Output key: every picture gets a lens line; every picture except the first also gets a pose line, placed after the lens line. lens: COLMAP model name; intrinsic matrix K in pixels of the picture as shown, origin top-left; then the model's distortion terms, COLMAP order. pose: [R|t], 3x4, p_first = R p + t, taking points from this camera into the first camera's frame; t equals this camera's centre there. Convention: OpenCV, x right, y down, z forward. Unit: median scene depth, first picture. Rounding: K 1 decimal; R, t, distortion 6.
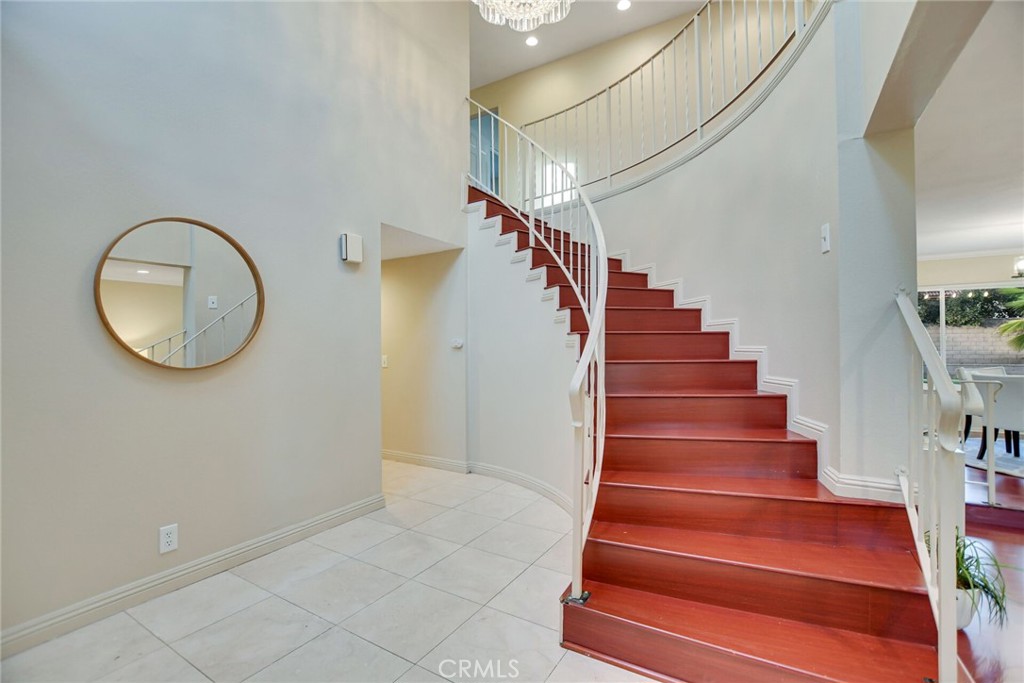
lens RADIAL K [[457.9, 0, 512.1], [0, 457.9, 344.3], [0, 0, 1]] dist [-0.008166, -0.000265]
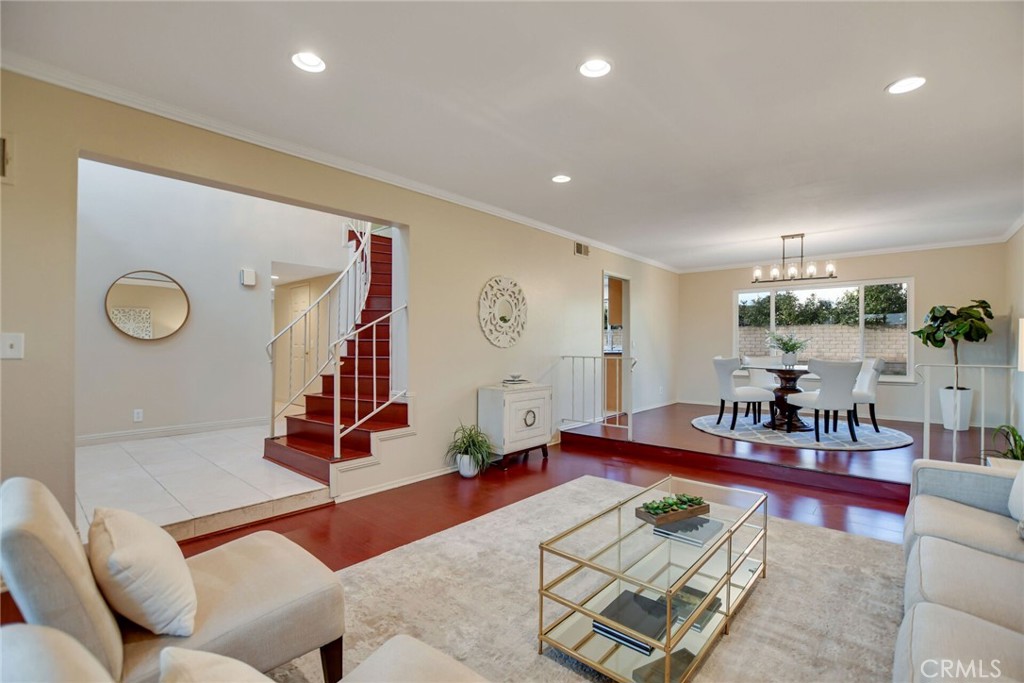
lens RADIAL K [[457.9, 0, 509.9], [0, 457.9, 340.6], [0, 0, 1]] dist [-0.008166, -0.000265]
pose [[0.985586, 0.012902, -0.168682, 1.302999], [-0.011127, 0.999872, 0.011463, 0.010498], [0.168809, -0.009421, 0.985604, -0.820895]]
